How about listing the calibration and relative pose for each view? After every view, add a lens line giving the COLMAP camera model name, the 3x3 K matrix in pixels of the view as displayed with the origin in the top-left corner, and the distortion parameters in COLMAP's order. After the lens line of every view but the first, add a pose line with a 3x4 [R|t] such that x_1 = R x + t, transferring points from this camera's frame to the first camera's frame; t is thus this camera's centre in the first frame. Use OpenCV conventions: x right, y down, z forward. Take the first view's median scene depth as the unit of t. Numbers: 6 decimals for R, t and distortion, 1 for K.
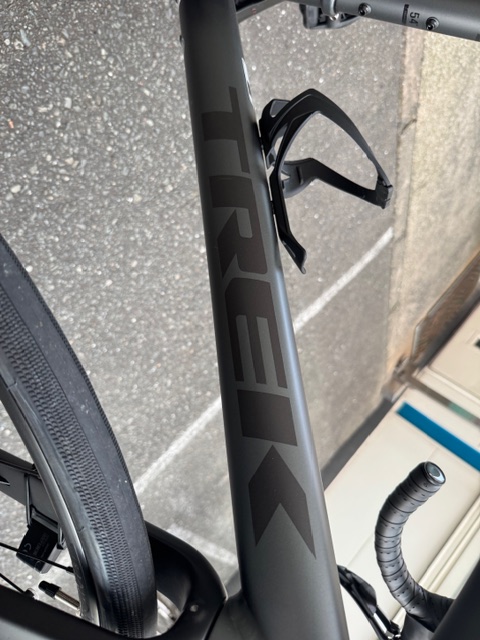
lens RADIAL K [[451.0, 0, 240.9], [0, 451.0, 319.1], [0, 0, 1]] dist [-0.007023, -0.001643]
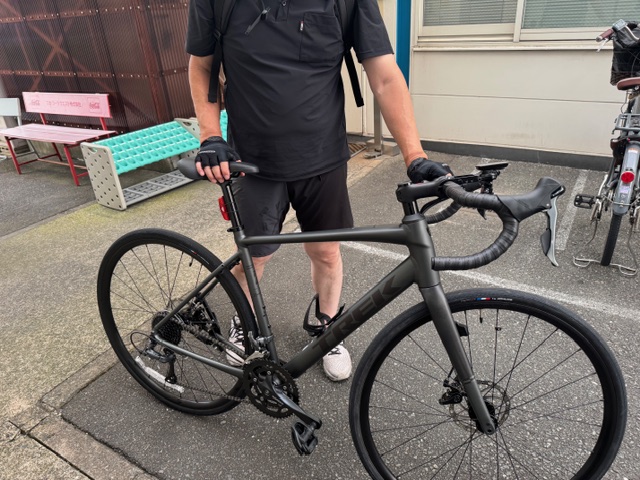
lens RADIAL K [[451.0, 0, 320.1], [0, 451.0, 241.0], [0, 0, 1]] dist [-0.007023, -0.001643]
pose [[-0.519631, -0.836832, 0.172323, 0.045206], [0.822092, -0.544644, -0.165915, 0.606197], [0.232698, 0.055451, 0.970967, -2.590185]]
